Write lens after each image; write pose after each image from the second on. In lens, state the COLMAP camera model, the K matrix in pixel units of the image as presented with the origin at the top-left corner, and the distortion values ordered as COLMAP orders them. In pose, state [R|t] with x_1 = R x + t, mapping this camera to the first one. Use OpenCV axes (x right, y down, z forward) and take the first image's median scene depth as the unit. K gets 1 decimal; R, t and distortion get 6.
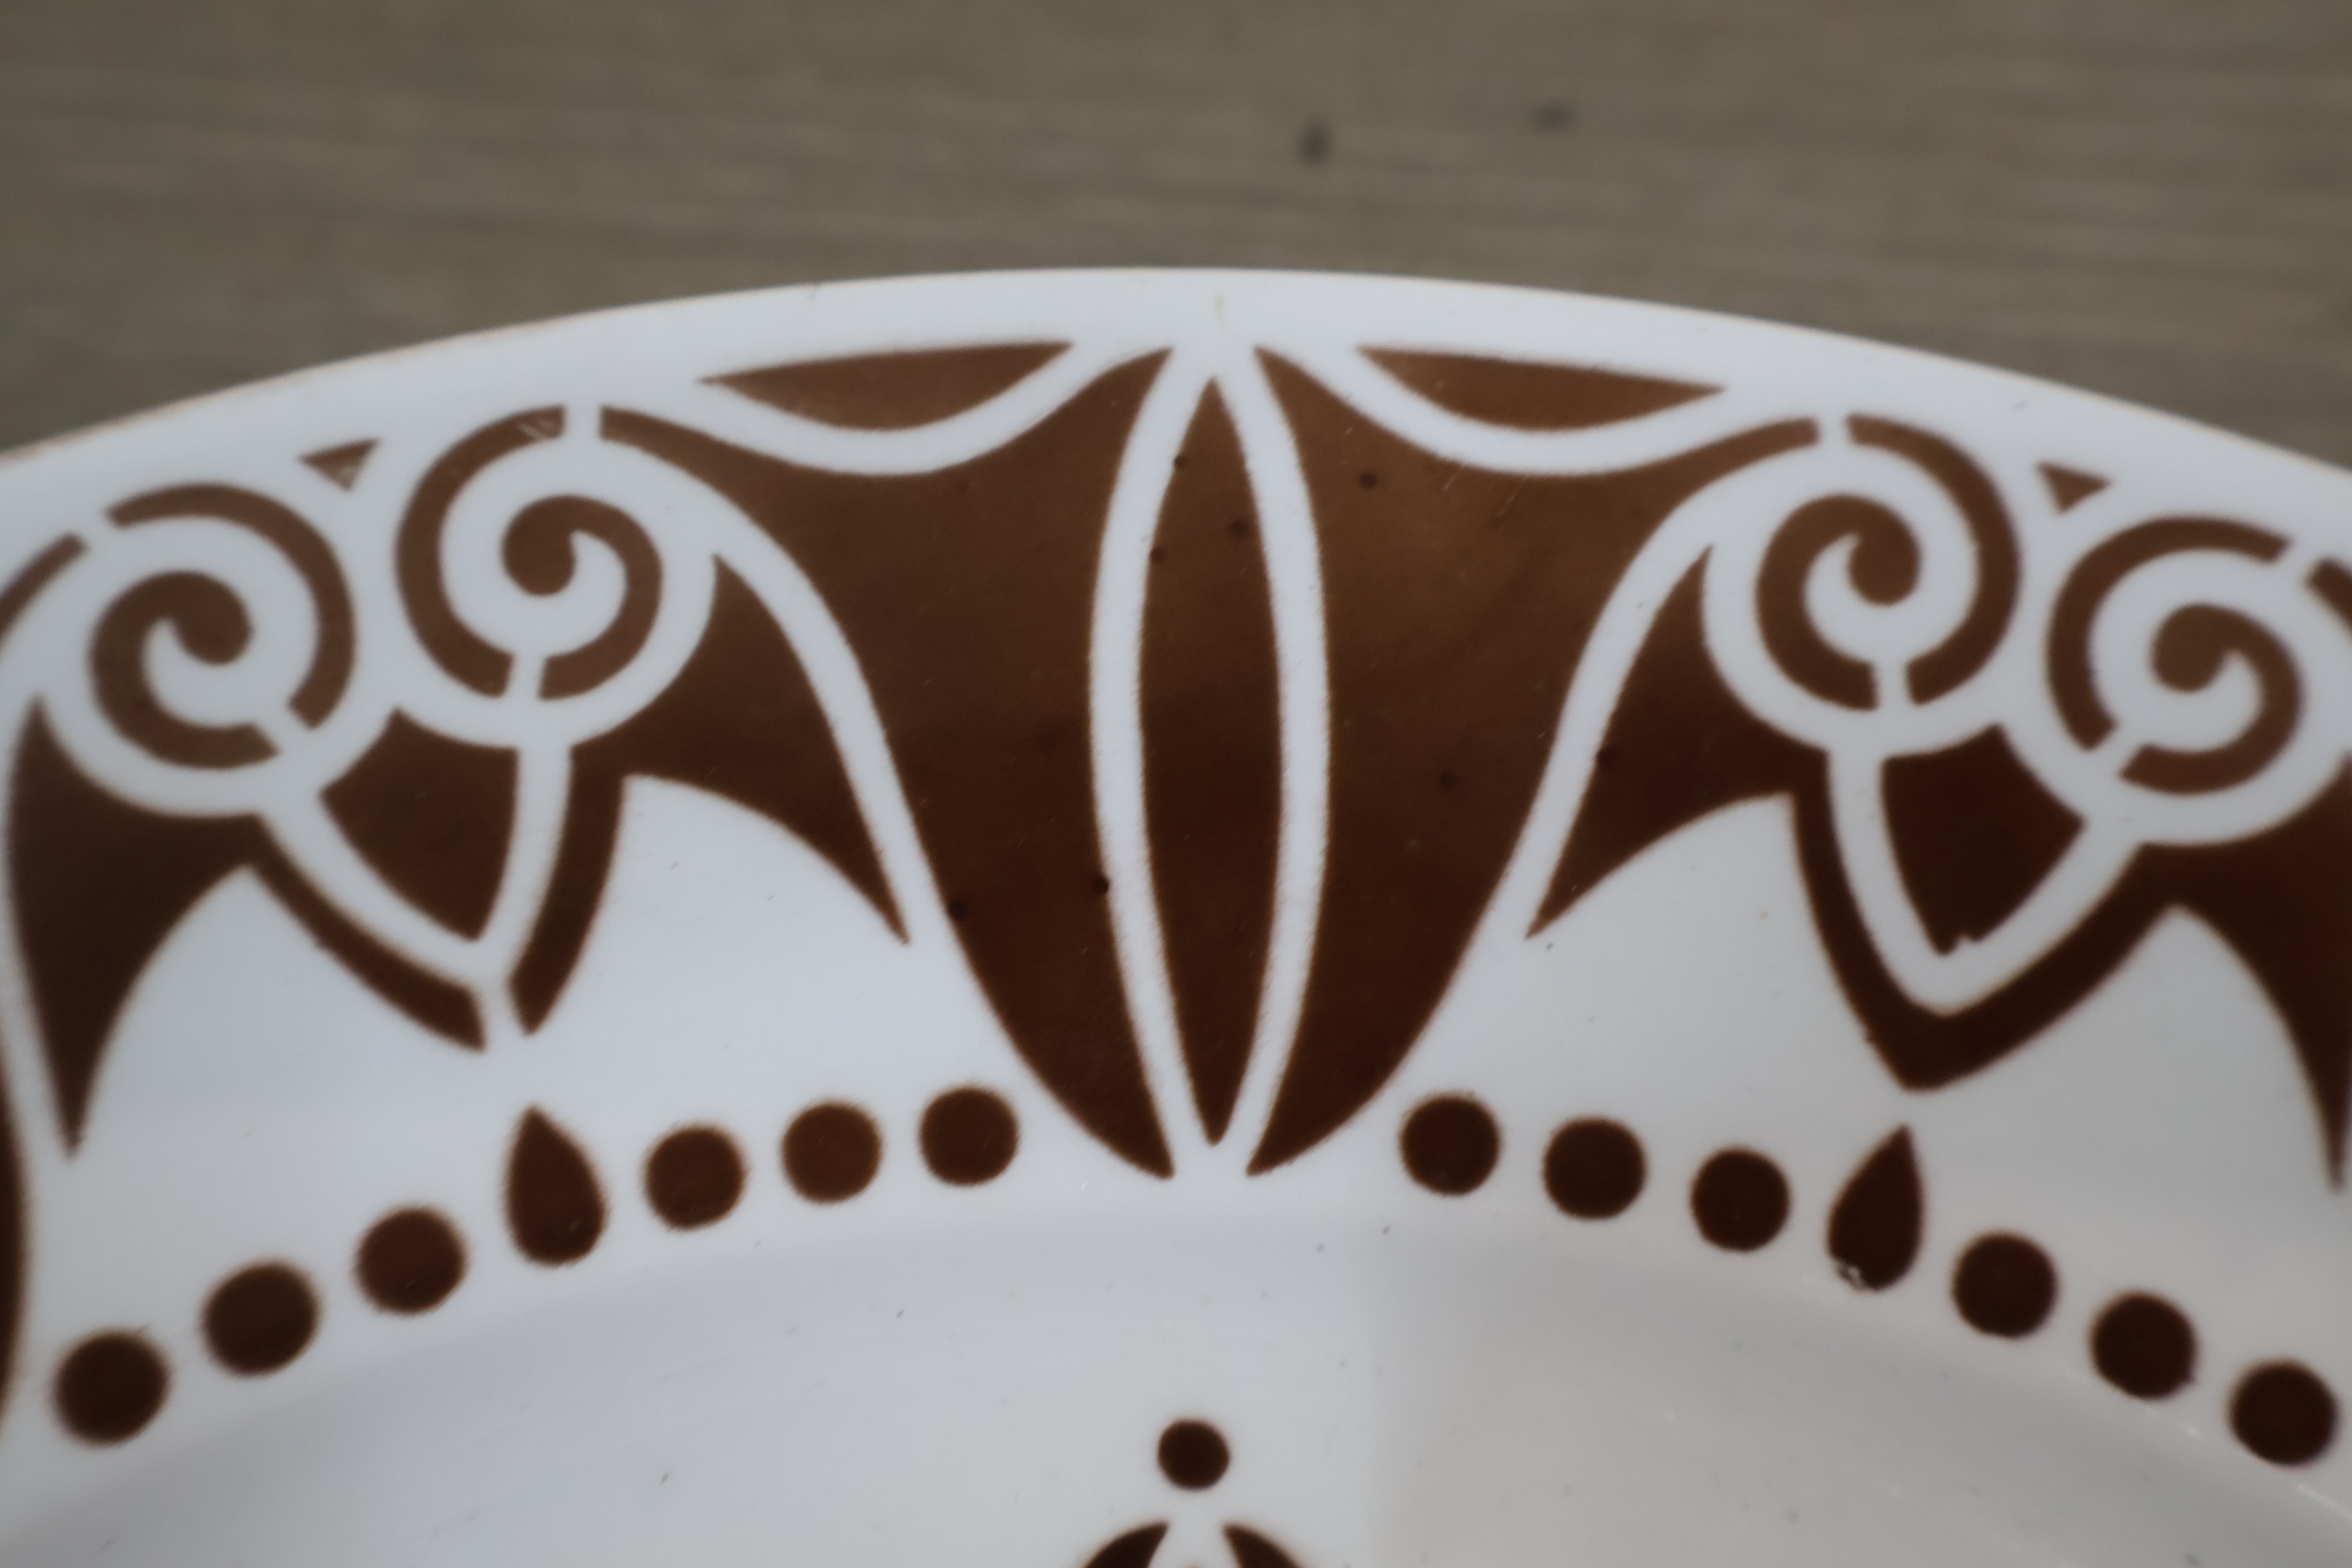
lens RADIAL K [[2323.1, 0, 1179.4], [0, 2323.1, 777.7], [0, 0, 1]] dist [0.011403, 0.000000]
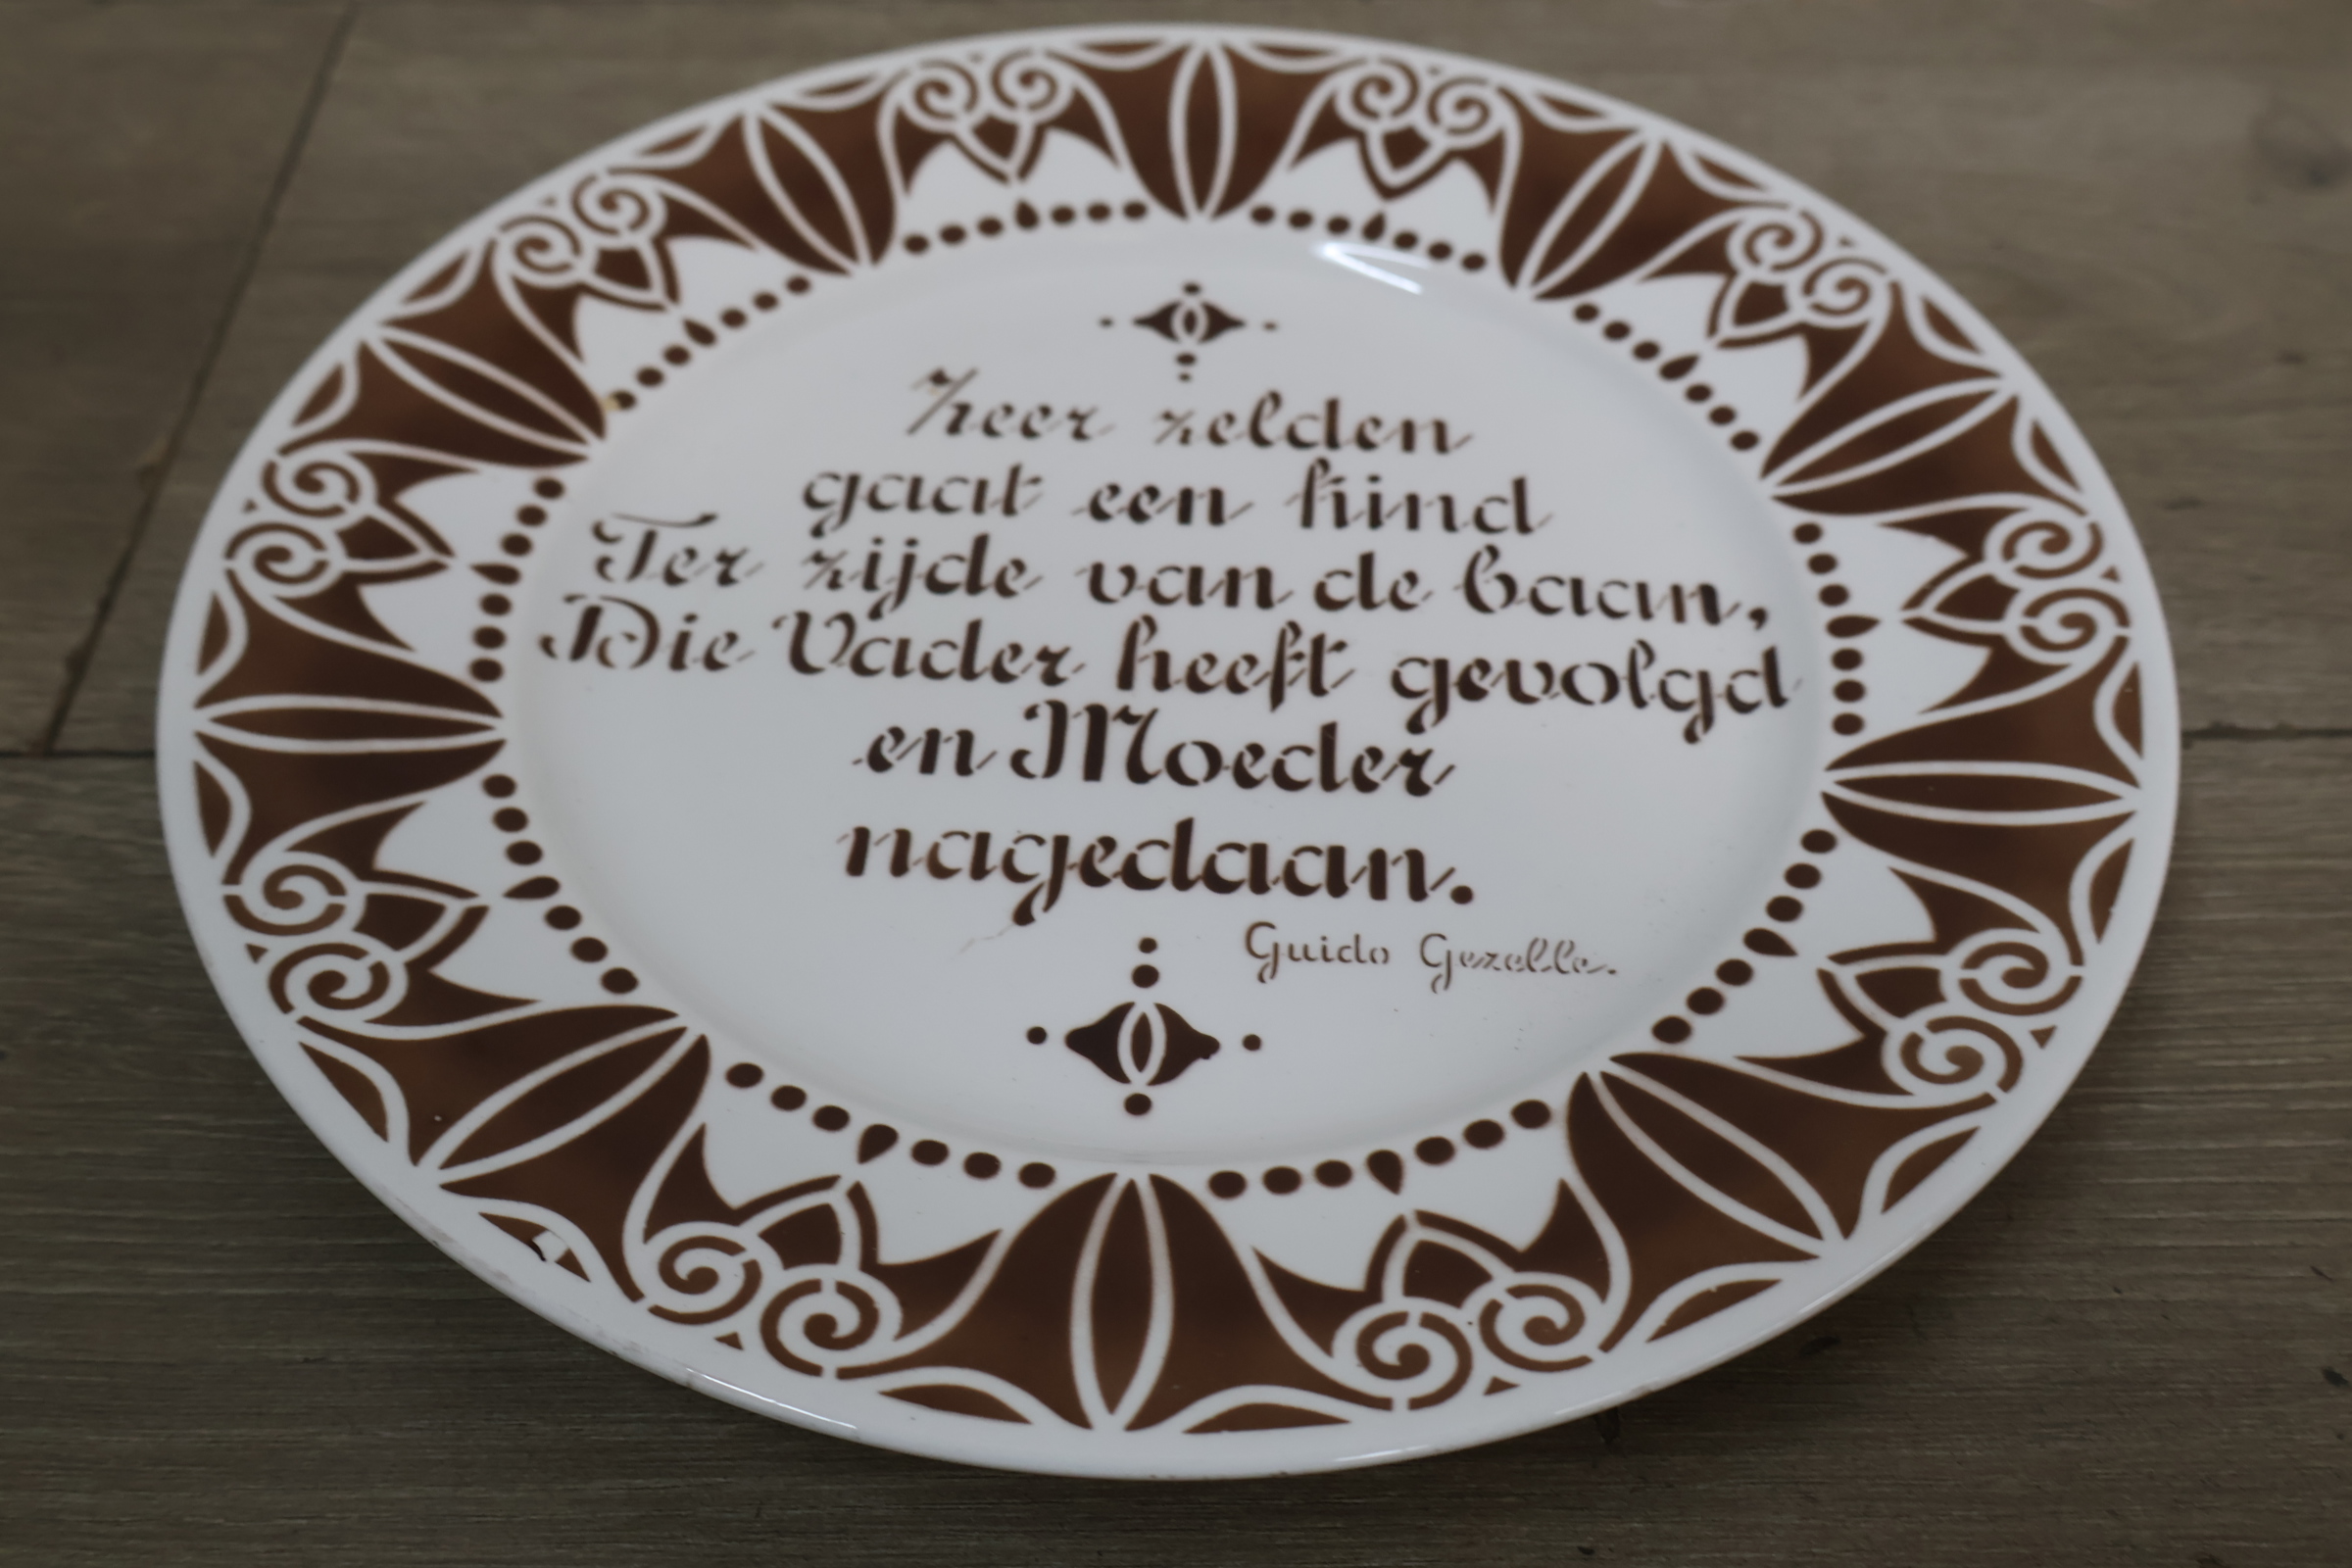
lens RADIAL K [[2323.1, 0, 1170.4], [0, 2323.1, 768.2], [0, 0, 1]] dist [0.011403, 0.000000]
pose [[0.998944, 0.023897, -0.039238, 0.134625], [-0.033728, 0.961377, -0.273162, 2.031467], [0.031195, 0.274197, 0.961168, -2.351764]]
